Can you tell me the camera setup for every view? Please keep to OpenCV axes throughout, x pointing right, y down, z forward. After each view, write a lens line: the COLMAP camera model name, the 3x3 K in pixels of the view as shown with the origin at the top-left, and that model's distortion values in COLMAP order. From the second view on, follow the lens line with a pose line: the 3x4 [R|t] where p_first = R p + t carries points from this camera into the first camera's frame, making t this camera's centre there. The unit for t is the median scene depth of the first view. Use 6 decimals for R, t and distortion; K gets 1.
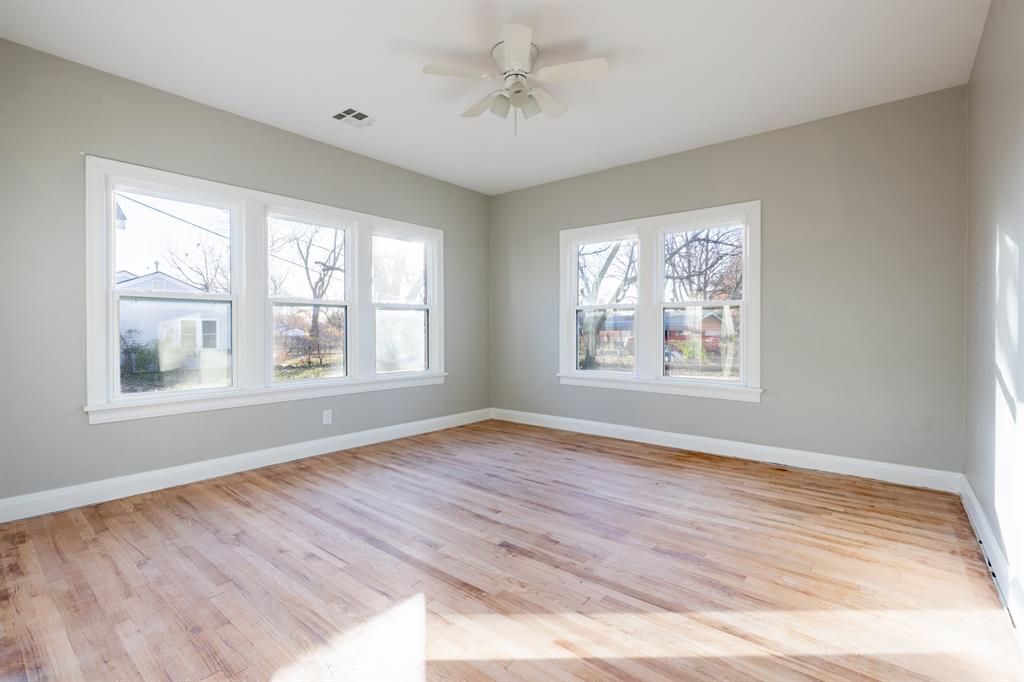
lens RADIAL K [[473.4, 0, 515.4], [0, 473.4, 339.2], [0, 0, 1]] dist [-0.011986, 0.000456]
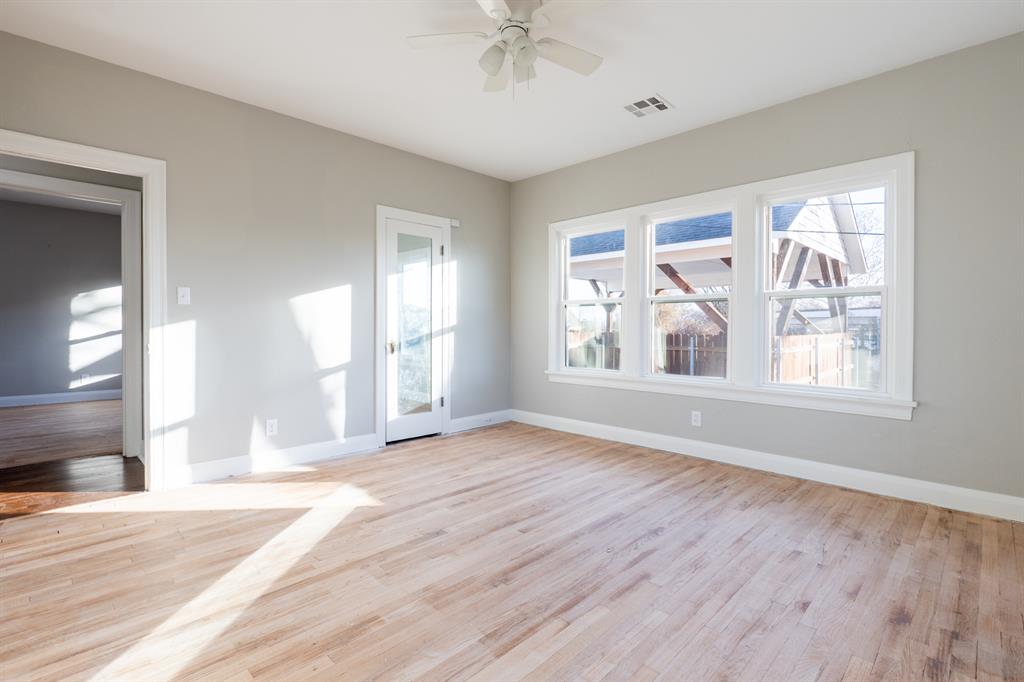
lens RADIAL K [[473.4, 0, 515.4], [0, 473.4, 339.2], [0, 0, 1]] dist [-0.011986, 0.000456]
pose [[-0.096093, 0.027892, -0.994981, 0.811726], [-0.021405, 0.999318, 0.030081, -0.020975], [0.995142, 0.024188, -0.095430, 1.031979]]
